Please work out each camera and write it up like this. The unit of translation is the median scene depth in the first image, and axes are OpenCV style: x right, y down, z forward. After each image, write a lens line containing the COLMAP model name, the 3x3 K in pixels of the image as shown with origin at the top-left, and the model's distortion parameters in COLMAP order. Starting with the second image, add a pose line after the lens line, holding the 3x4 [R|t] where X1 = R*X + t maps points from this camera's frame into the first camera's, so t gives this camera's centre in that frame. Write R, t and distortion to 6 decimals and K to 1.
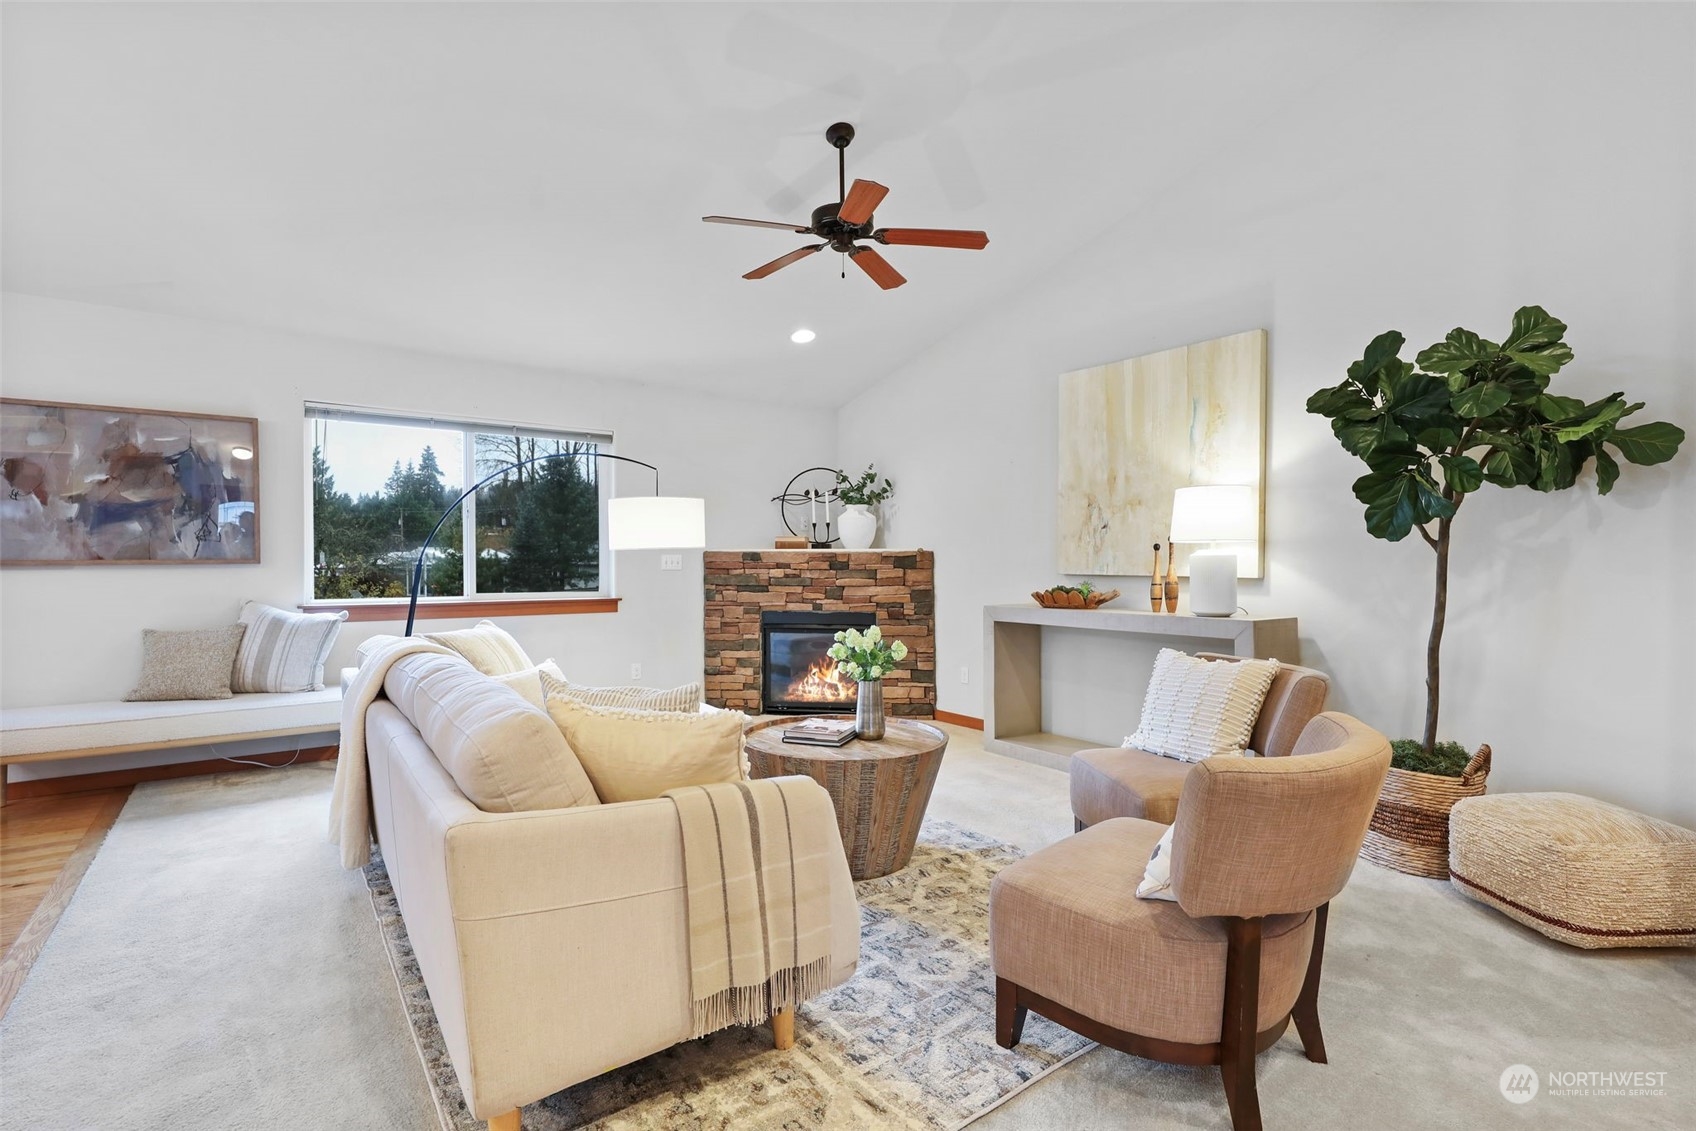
lens RADIAL K [[793.1, 0, 848.0], [0, 793.1, 565.5], [0, 0, 1]] dist [0.000423, -0.000147]
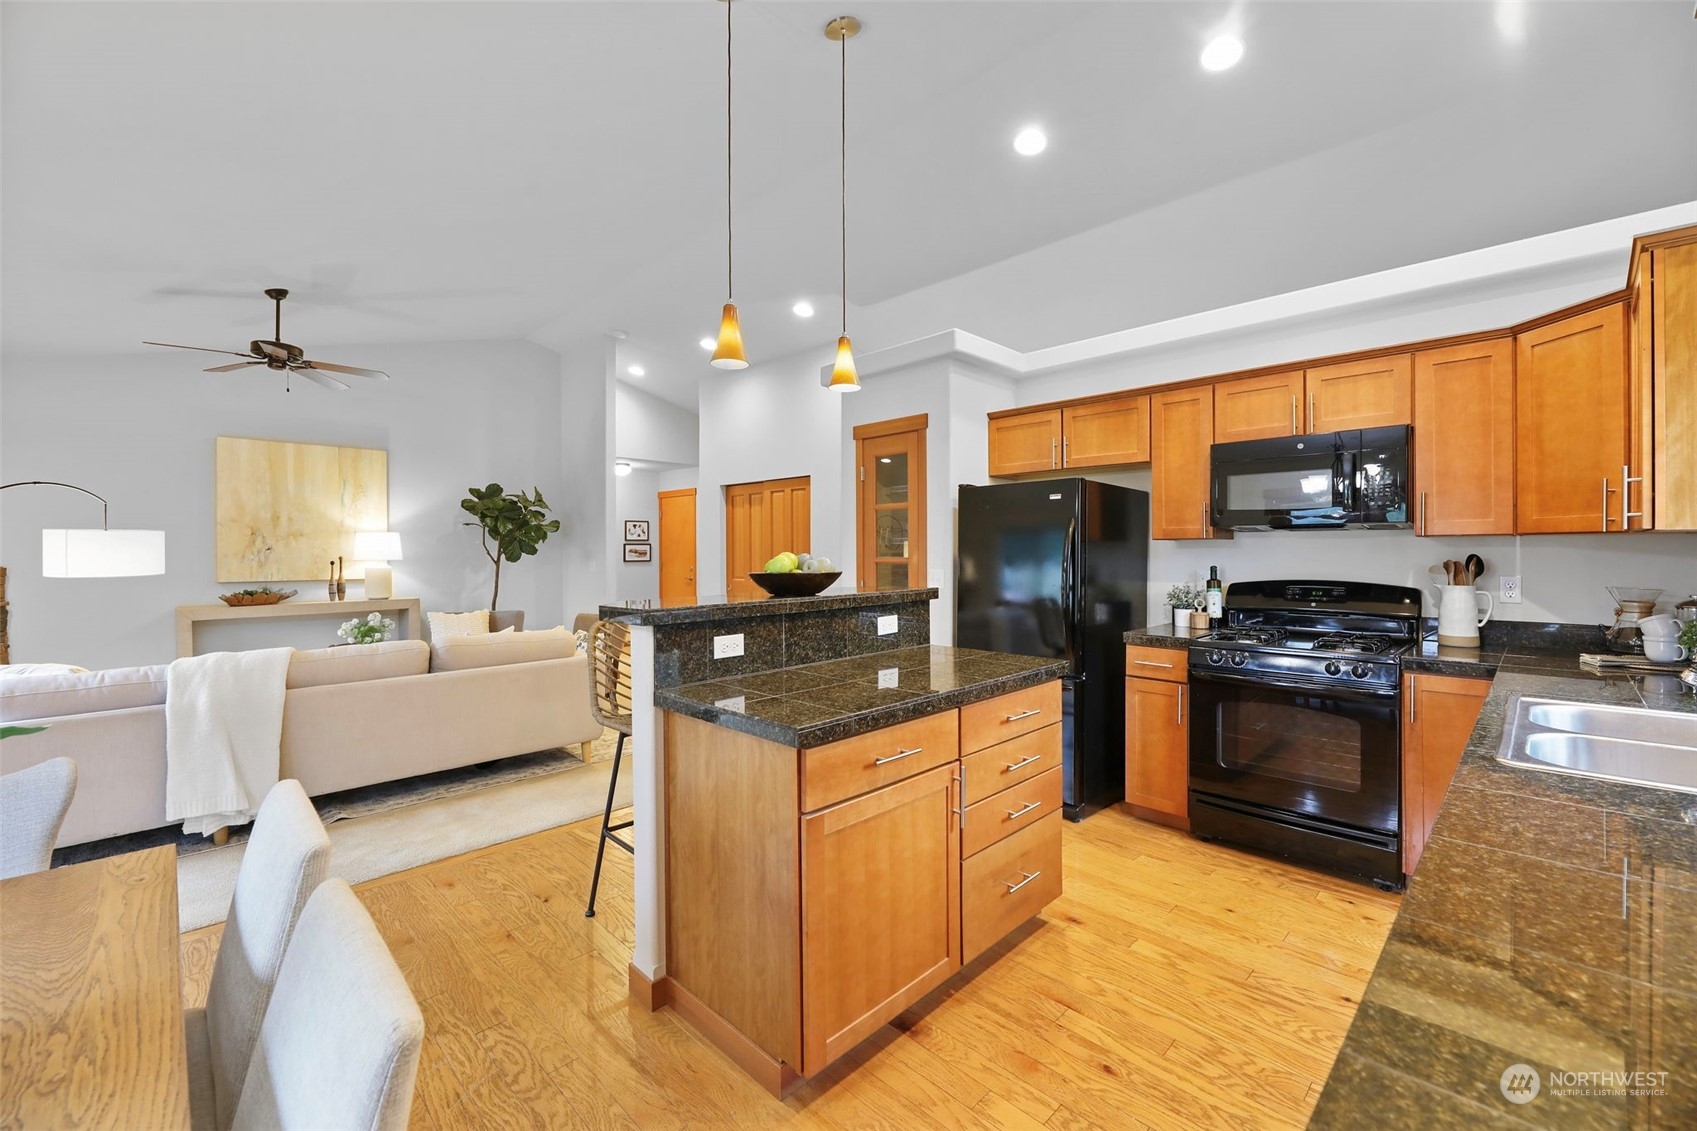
lens RADIAL K [[688.5, 0, 846.2], [0, 688.5, 560.1], [0, 0, 1]] dist [-0.002123, -0.000585]
pose [[-0.146788, -0.014657, 0.989059, -0.882396], [0.007099, 0.999849, 0.015870, -0.031850], [-0.989143, 0.009351, -0.146661, 0.084333]]
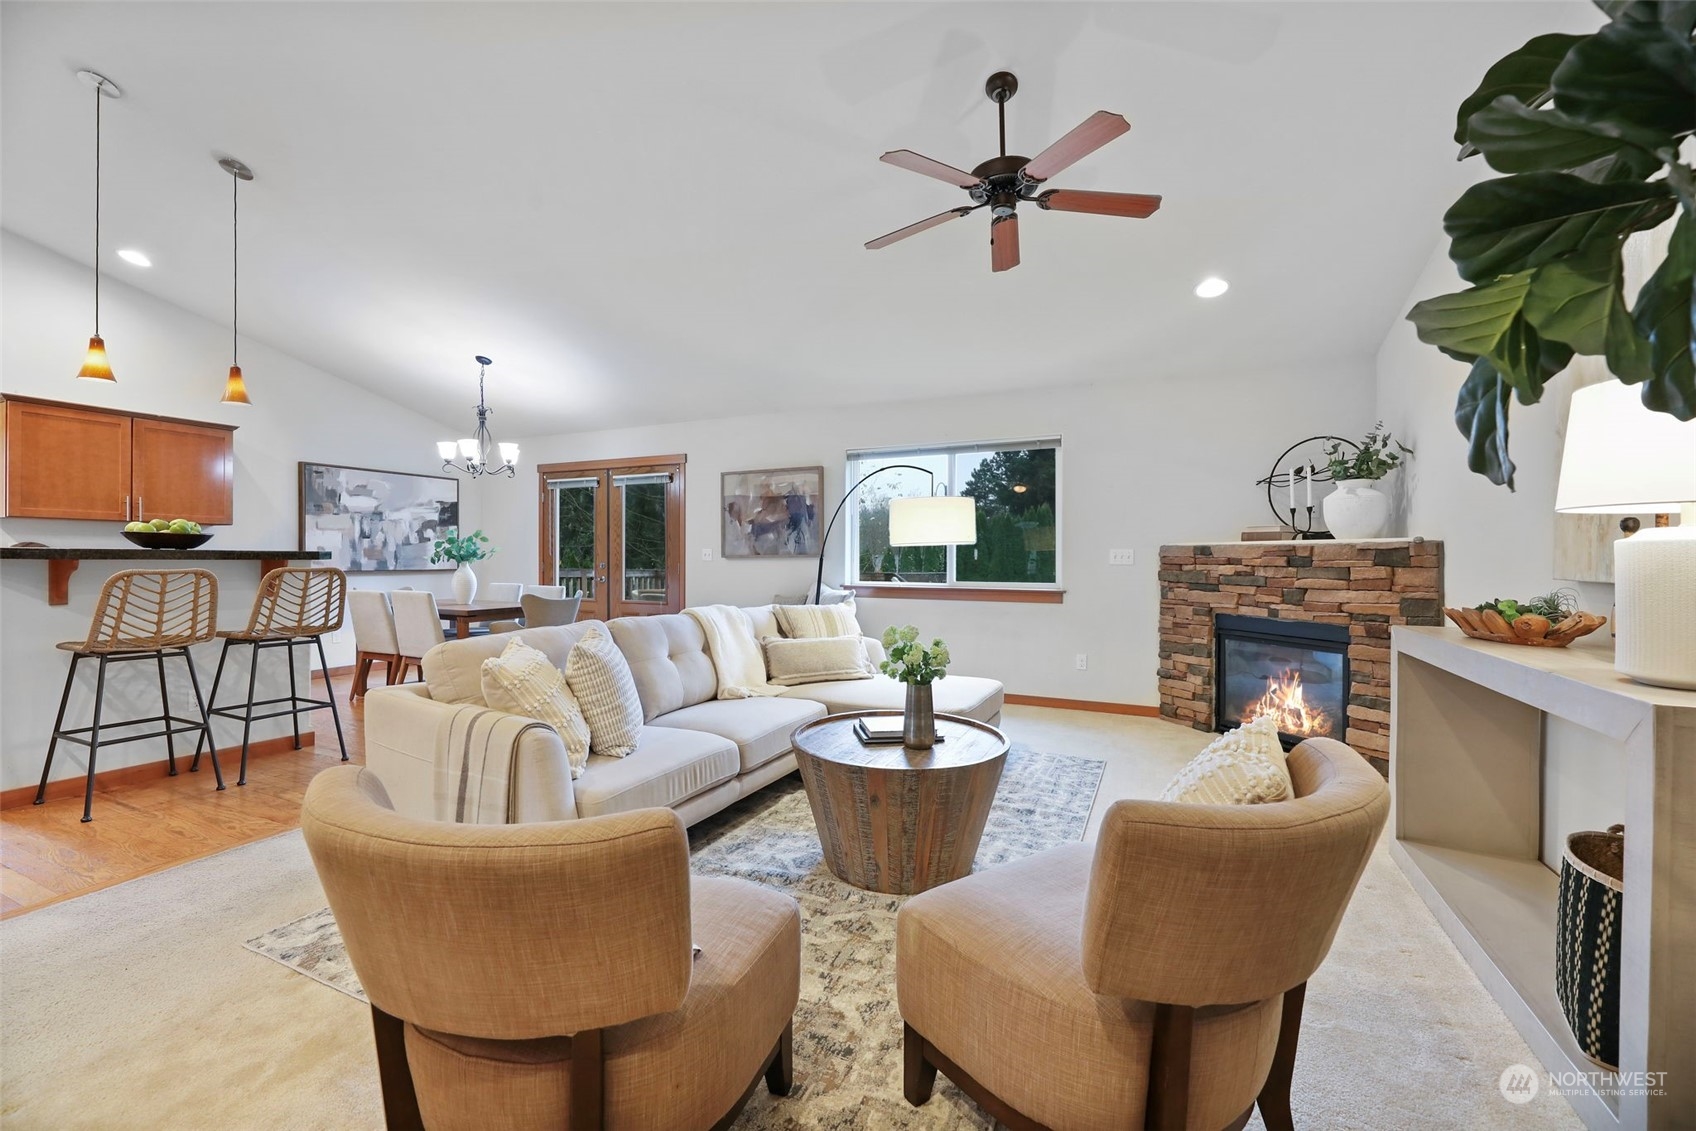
lens RADIAL K [[688.1, 0, 845.7], [0, 688.1, 560.1], [0, 0, 1]] dist [-0.002123, -0.000585]
pose [[0.474268, 0.005542, -0.880363, 0.374014], [-0.005805, 0.999978, 0.003167, -0.000903], [0.880361, 0.003608, 0.474290, 0.294563]]
